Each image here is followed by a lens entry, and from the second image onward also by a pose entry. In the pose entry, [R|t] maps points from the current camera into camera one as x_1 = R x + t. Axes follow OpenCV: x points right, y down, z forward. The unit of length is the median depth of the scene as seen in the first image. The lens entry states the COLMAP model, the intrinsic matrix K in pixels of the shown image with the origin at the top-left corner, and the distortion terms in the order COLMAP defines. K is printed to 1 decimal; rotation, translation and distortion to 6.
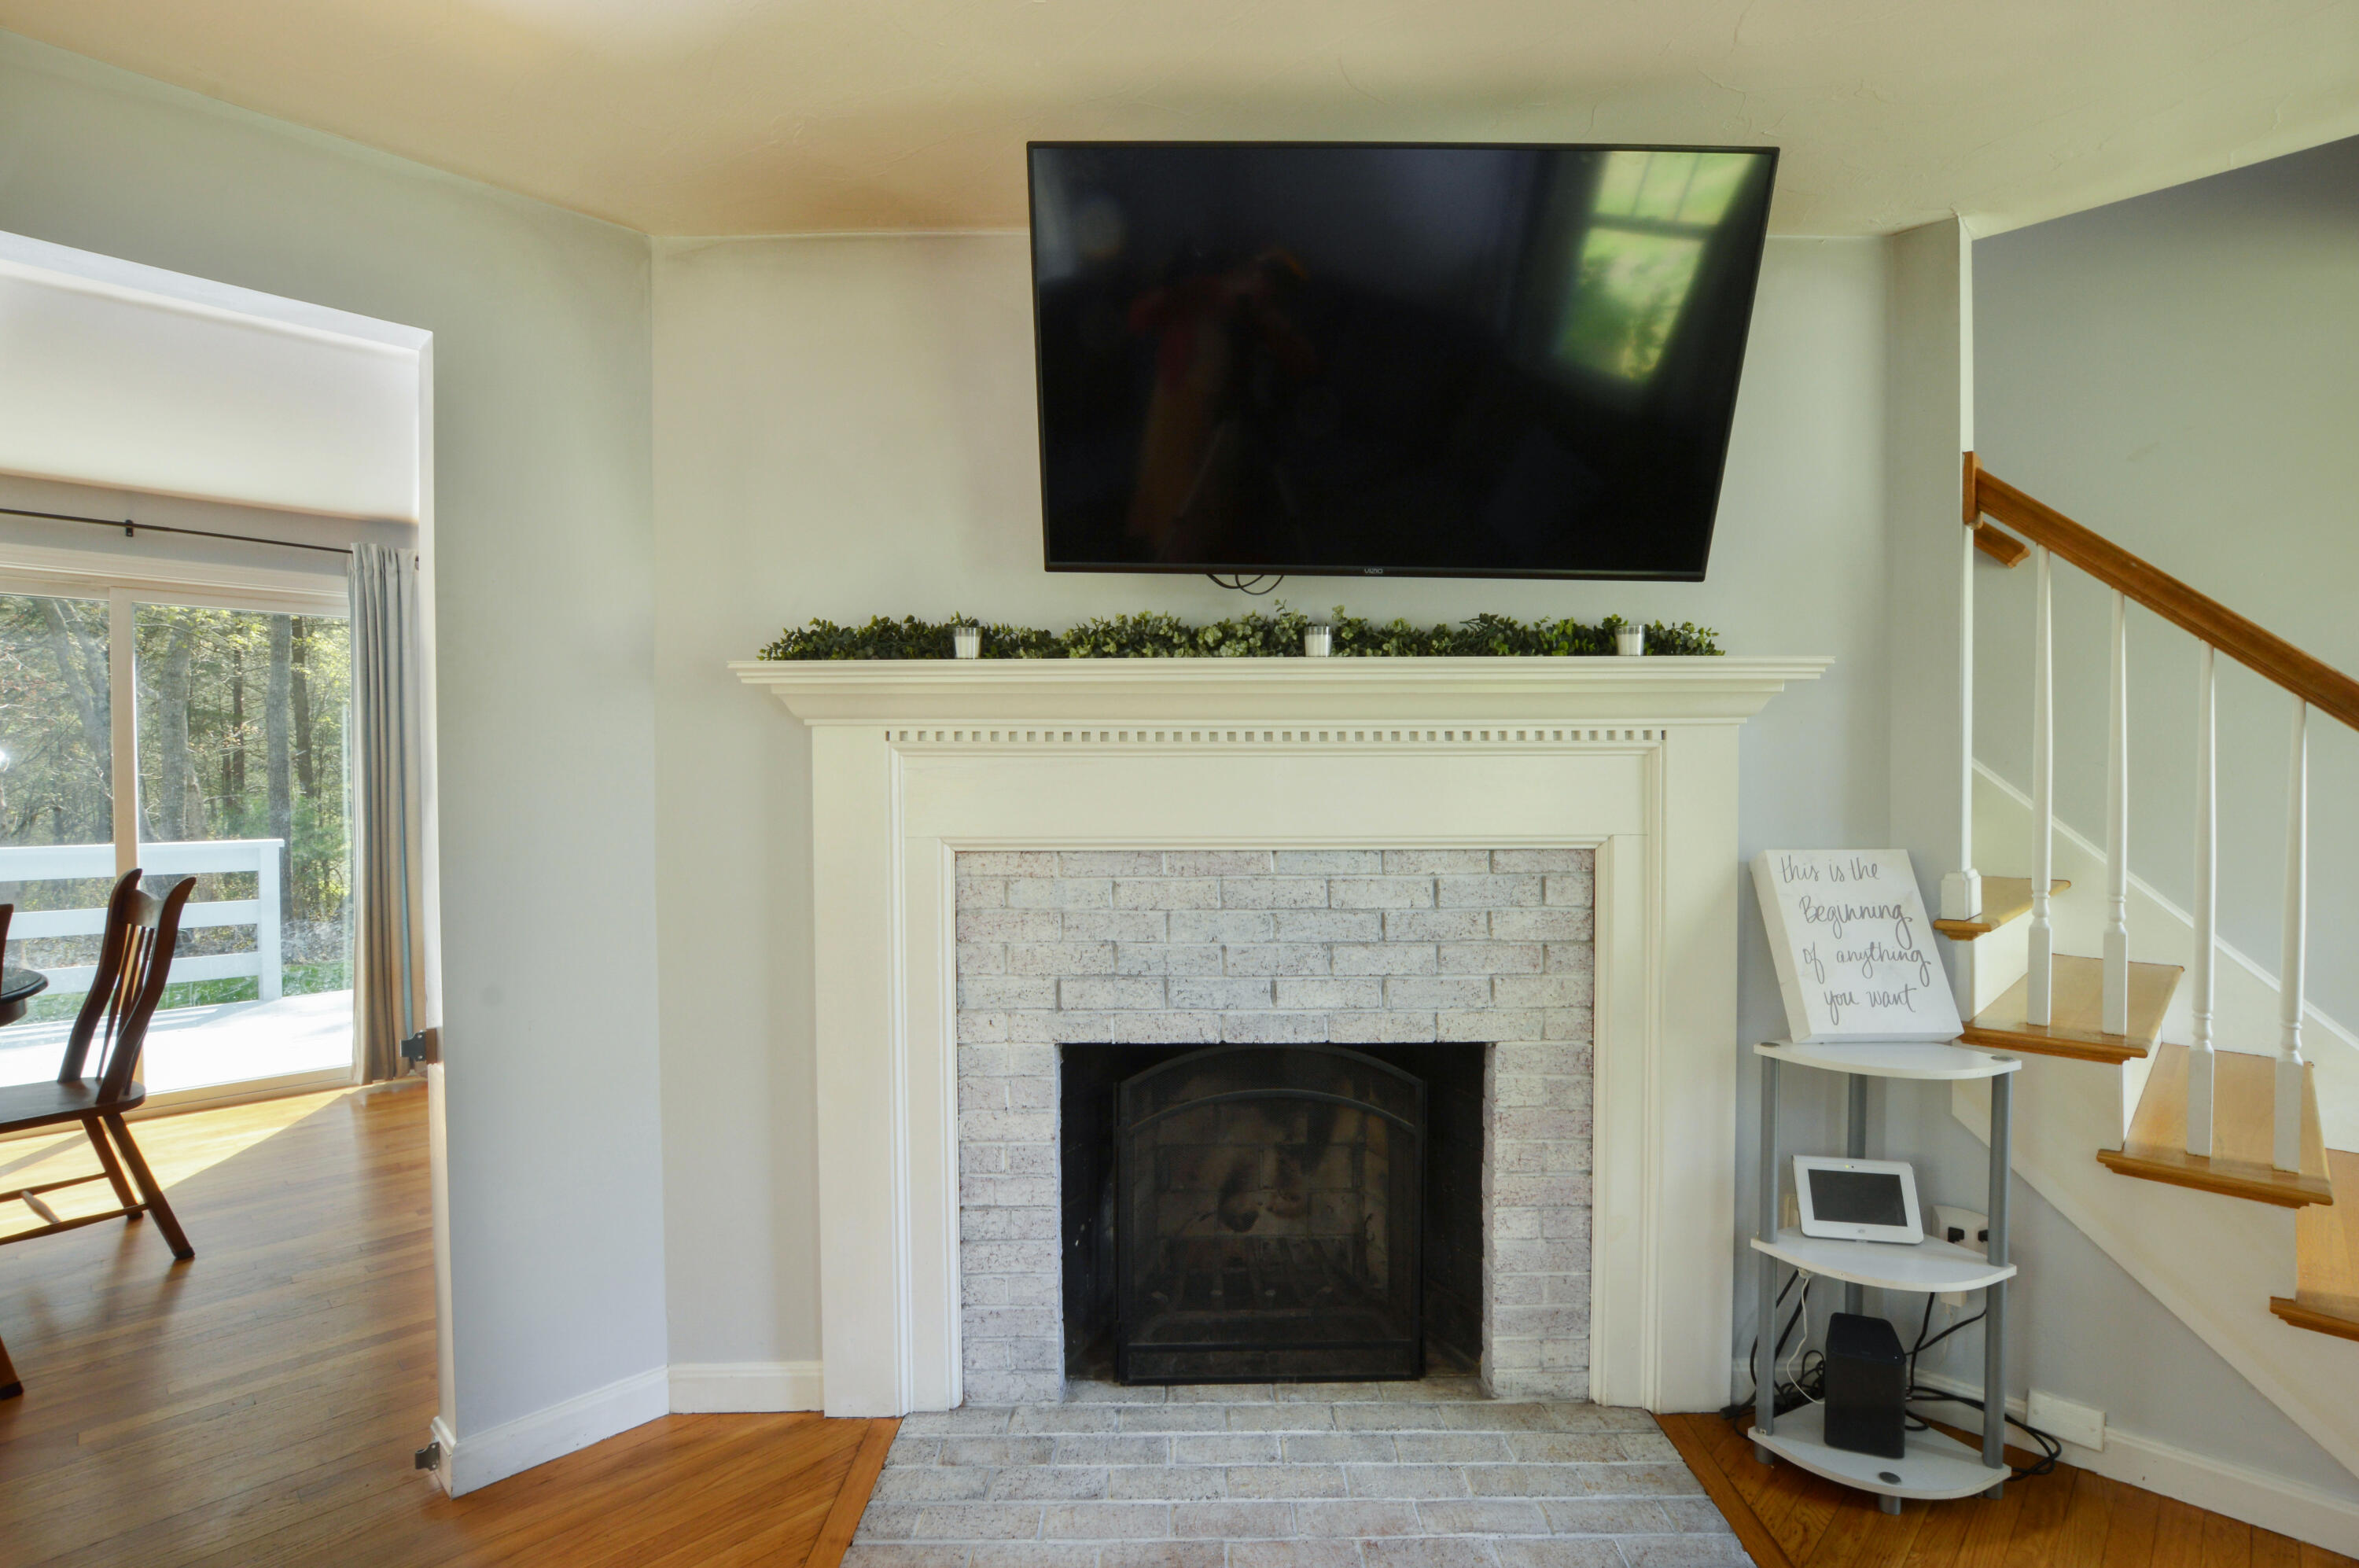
lens RADIAL K [[1109.0, 0, 1191.8], [0, 1109.0, 778.5], [0, 0, 1]] dist [-0.029432, 0.004453]
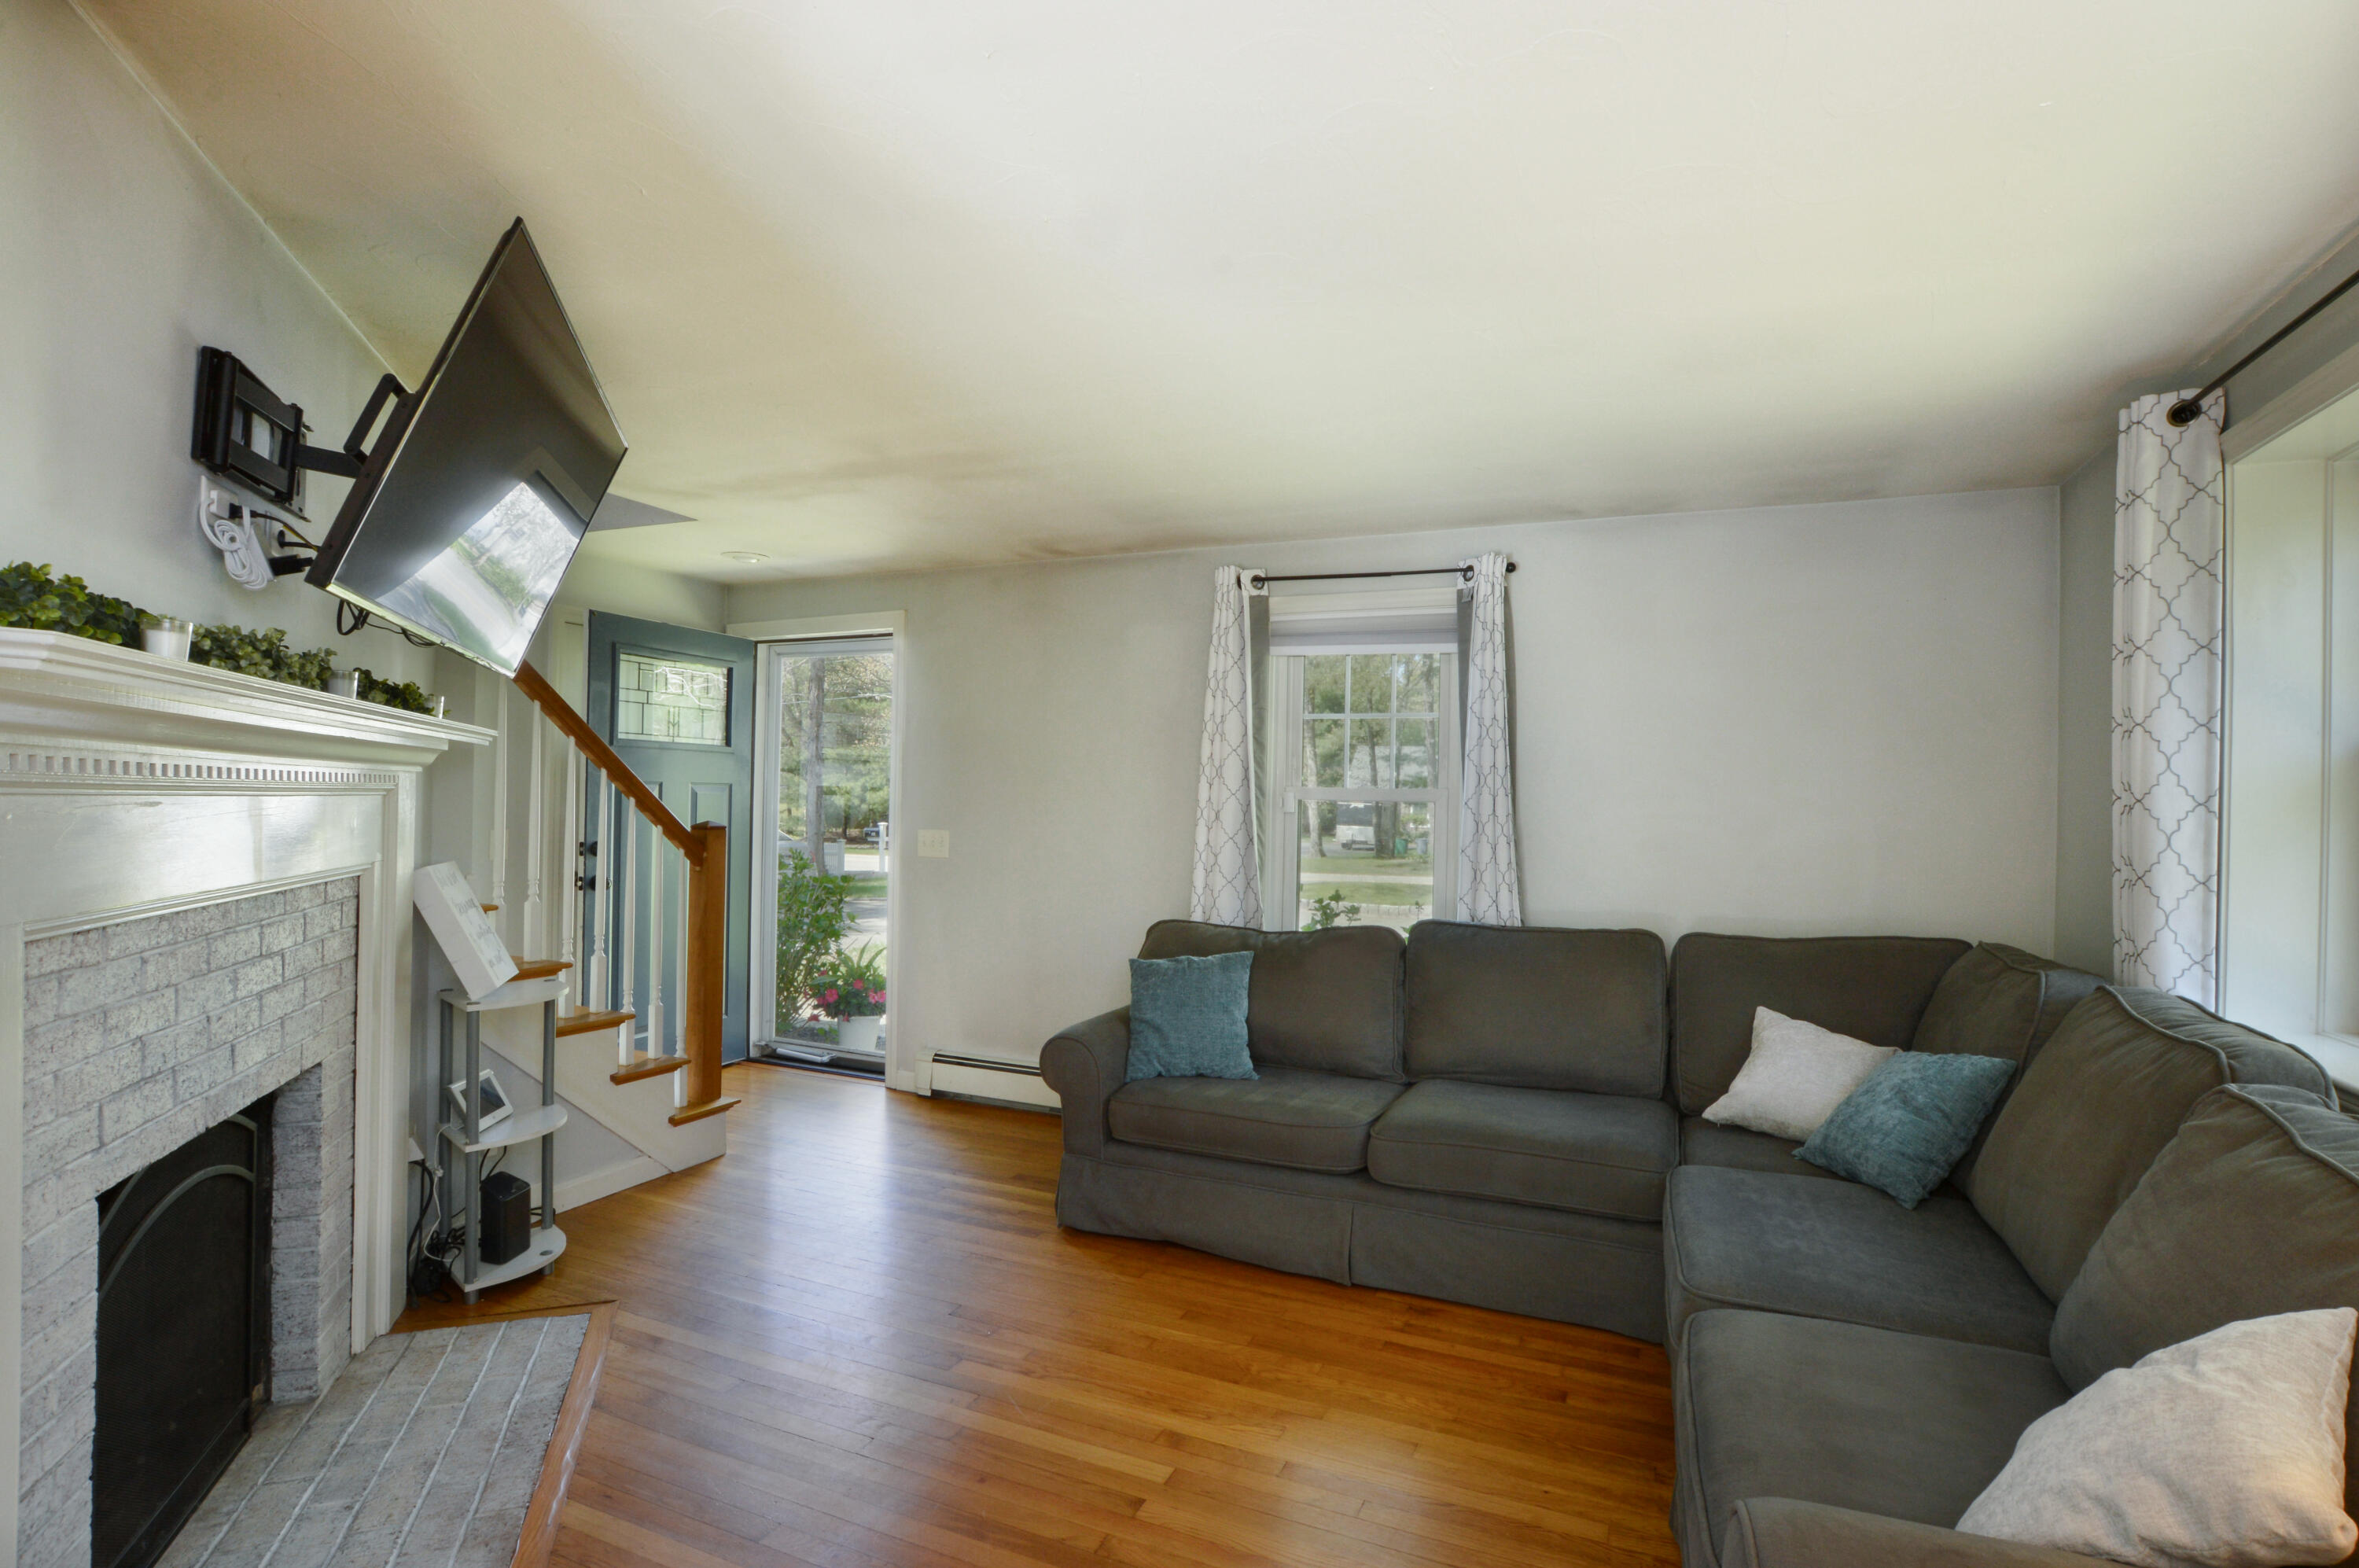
lens RADIAL K [[1109.0, 0, 1185.4], [0, 1109.0, 789.4], [0, 0, 1]] dist [-0.029432, 0.004453]
pose [[-0.345376, 0.008446, 0.938426, -1.077012], [-0.010612, 0.999860, -0.012905, -0.022245], [-0.938404, -0.014416, -0.345238, 0.618476]]
